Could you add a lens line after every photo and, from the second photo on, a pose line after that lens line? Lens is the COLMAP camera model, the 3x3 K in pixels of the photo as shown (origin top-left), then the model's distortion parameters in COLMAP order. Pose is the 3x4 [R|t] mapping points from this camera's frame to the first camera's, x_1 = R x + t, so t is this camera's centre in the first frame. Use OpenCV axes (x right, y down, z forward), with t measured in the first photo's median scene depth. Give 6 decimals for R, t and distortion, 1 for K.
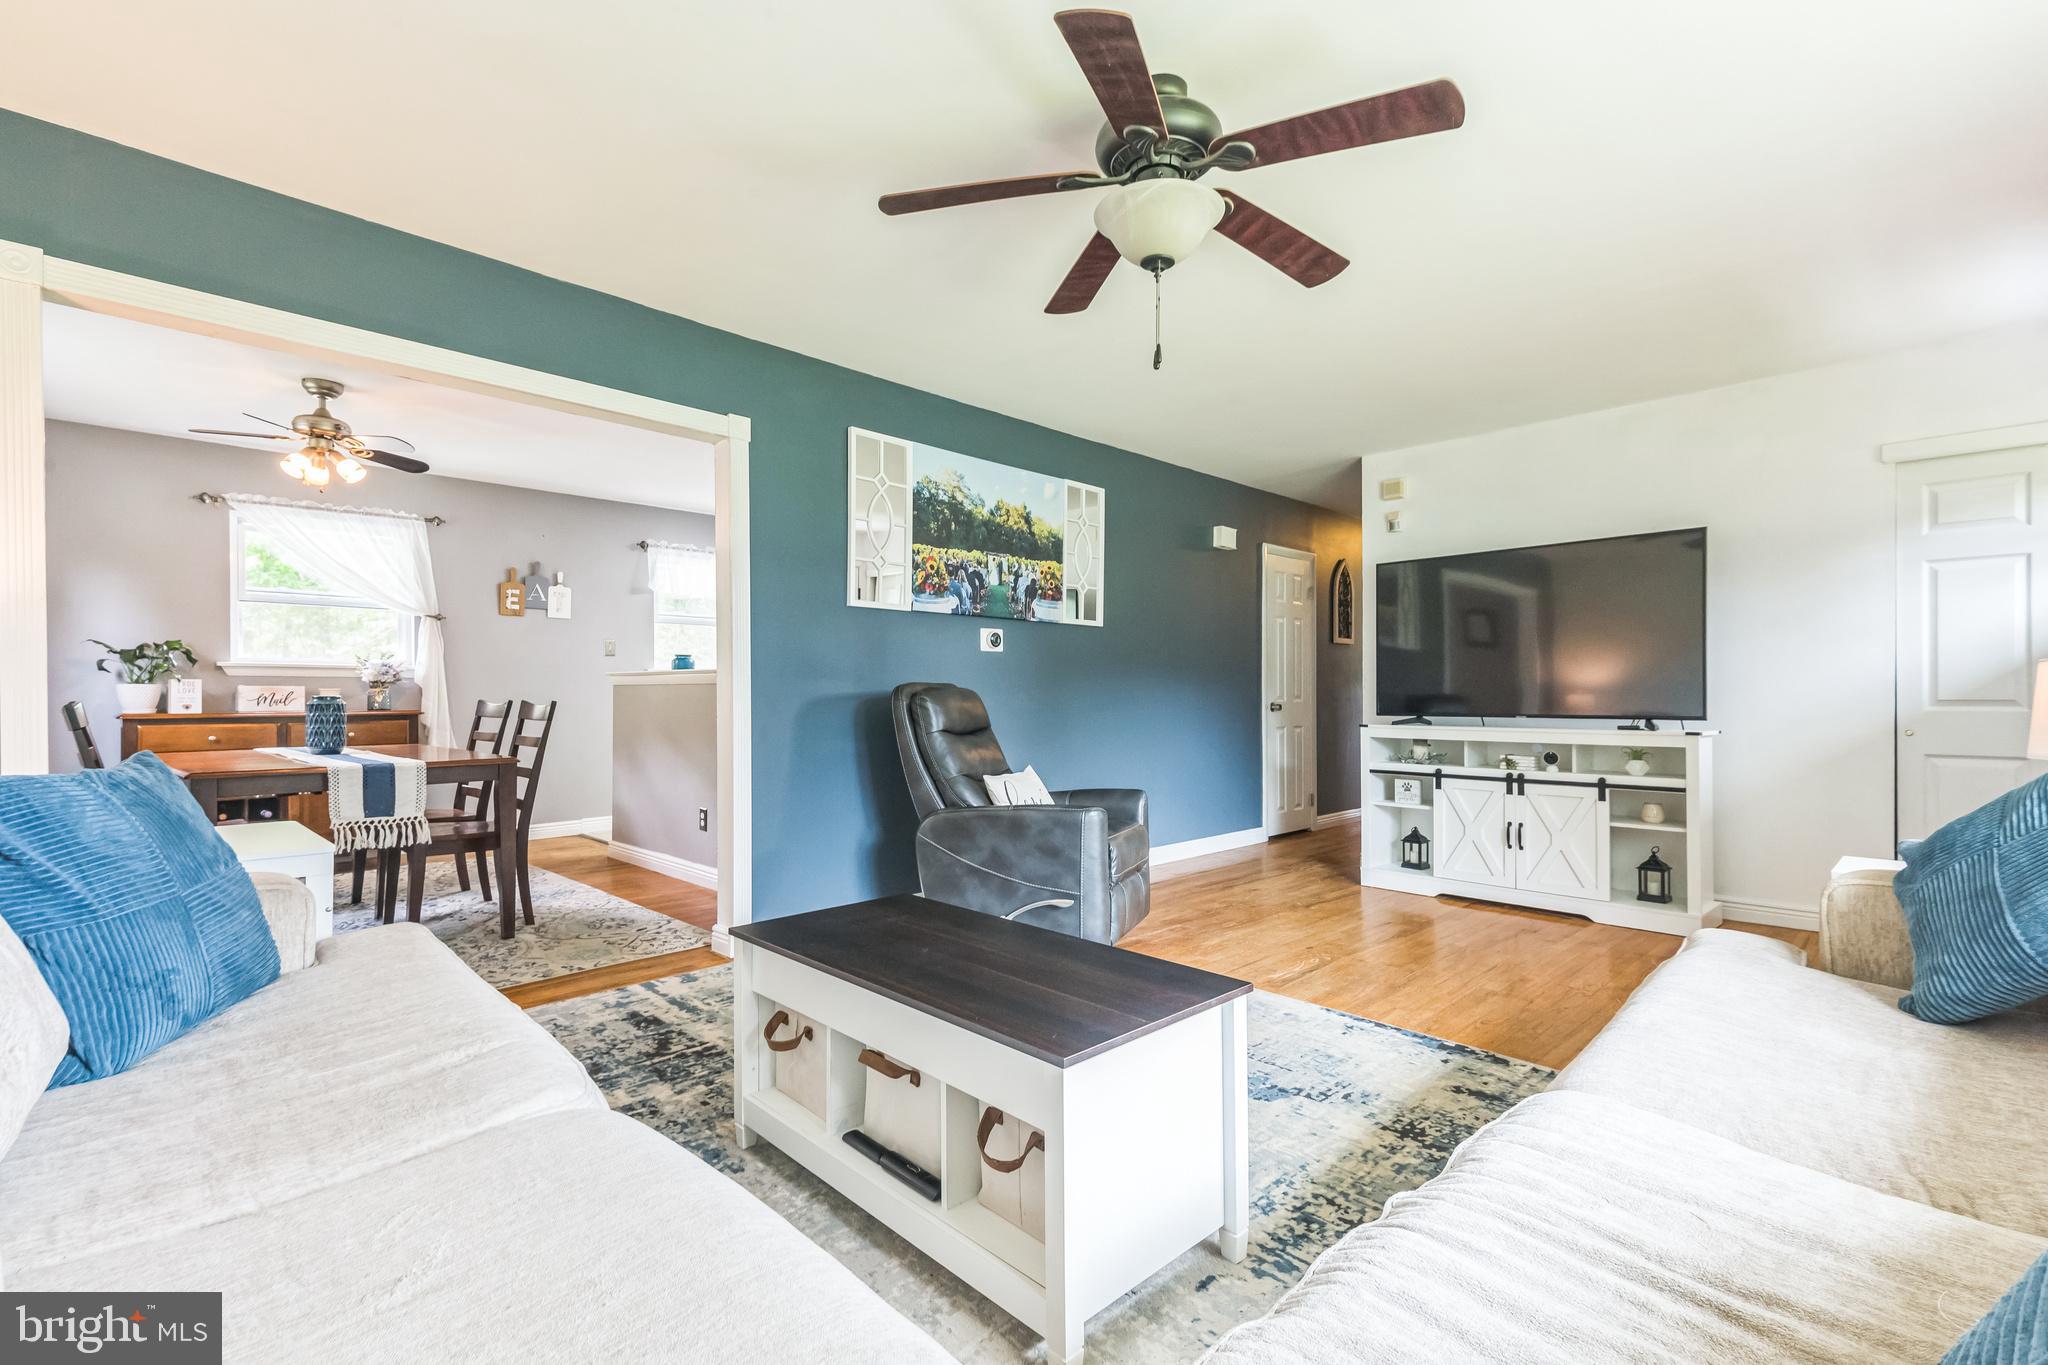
lens RADIAL K [[934.4, 0, 1023.5], [0, 934.4, 693.6], [0, 0, 1]] dist [0.048520, -0.017870]
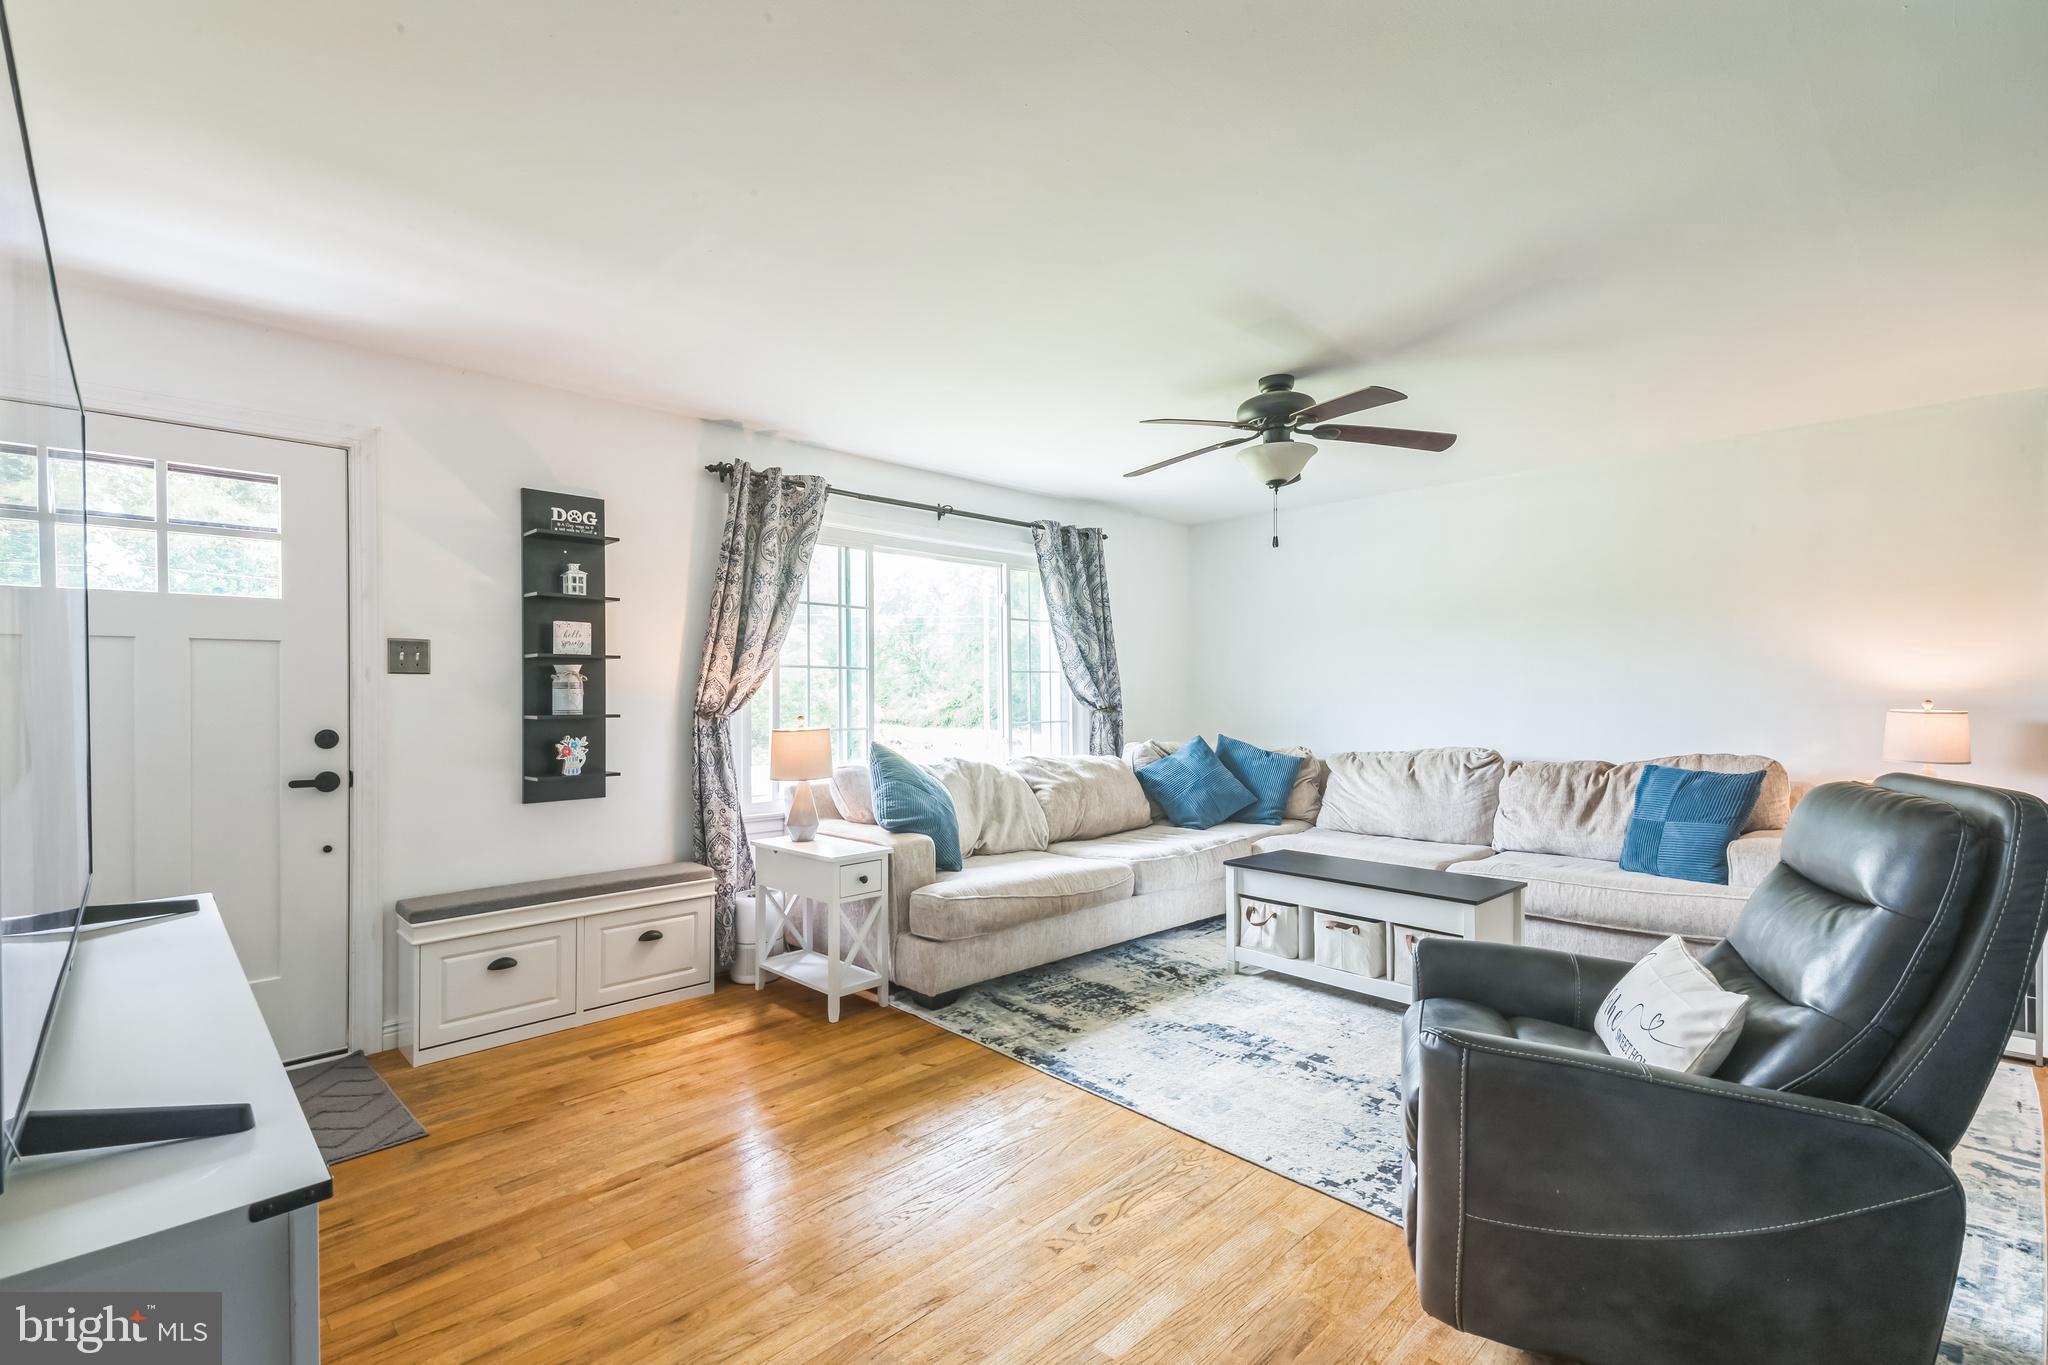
lens RADIAL K [[934.4, 0, 1022.7], [0, 934.4, 689.4], [0, 0, 1]] dist [0.048520, -0.017870]
pose [[-0.999989, 0.004386, 0.001334, 0.284822], [0.004381, 0.999982, -0.003978, -0.047159], [-0.001352, -0.003972, -0.999991, 1.290128]]
